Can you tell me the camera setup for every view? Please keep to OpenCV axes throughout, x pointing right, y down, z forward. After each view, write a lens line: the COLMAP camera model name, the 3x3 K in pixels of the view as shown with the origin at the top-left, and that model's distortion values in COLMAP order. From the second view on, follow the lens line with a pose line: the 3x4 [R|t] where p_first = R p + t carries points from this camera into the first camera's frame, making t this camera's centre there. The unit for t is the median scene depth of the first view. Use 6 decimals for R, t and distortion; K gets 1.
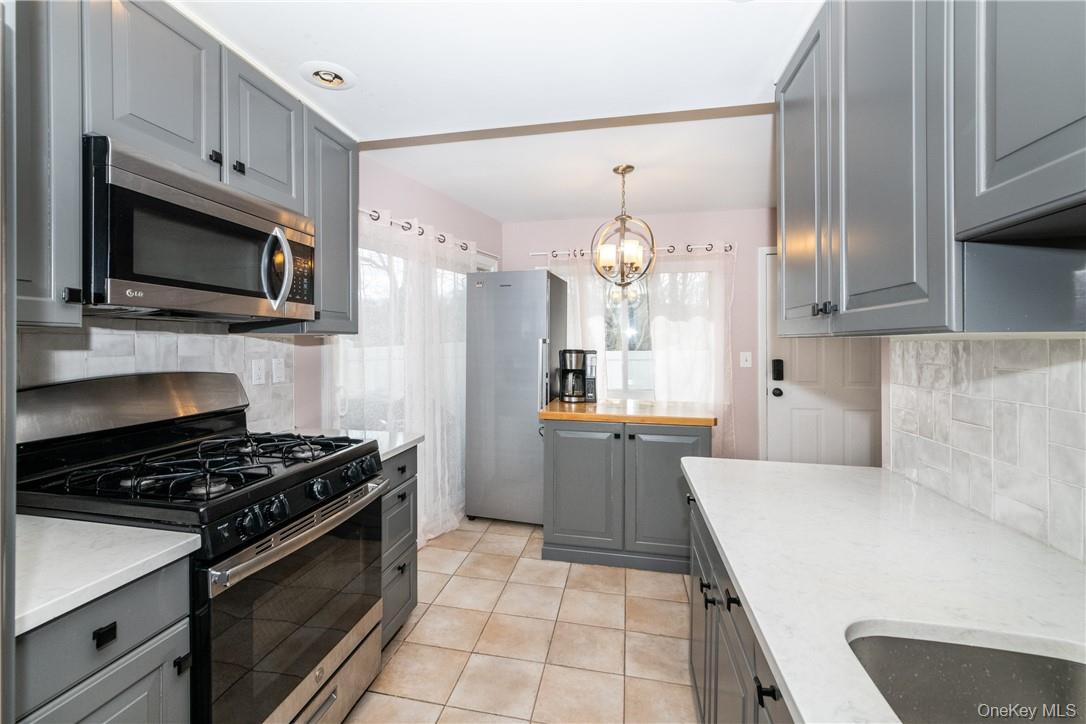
lens RADIAL K [[487.4, 0, 512.0], [0, 487.4, 340.7], [0, 0, 1]] dist [-0.002739, -0.000216]
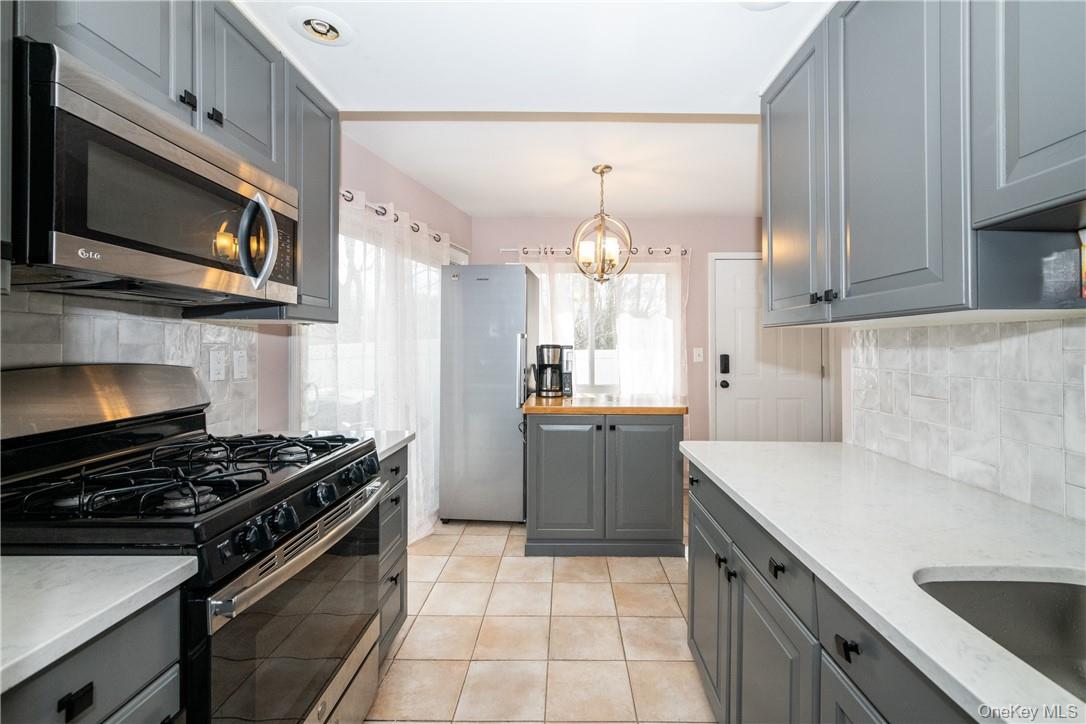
lens RADIAL K [[478.5, 0, 564.6], [0, 478.5, 338.3], [0, 0, 1]] dist [-0.002143, 0.000279]
pose [[0.974230, 0.000741, 0.225557, -0.109295], [0.001512, 0.999951, -0.009814, 0.023498], [-0.225553, 0.009902, 0.974181, 0.046261]]
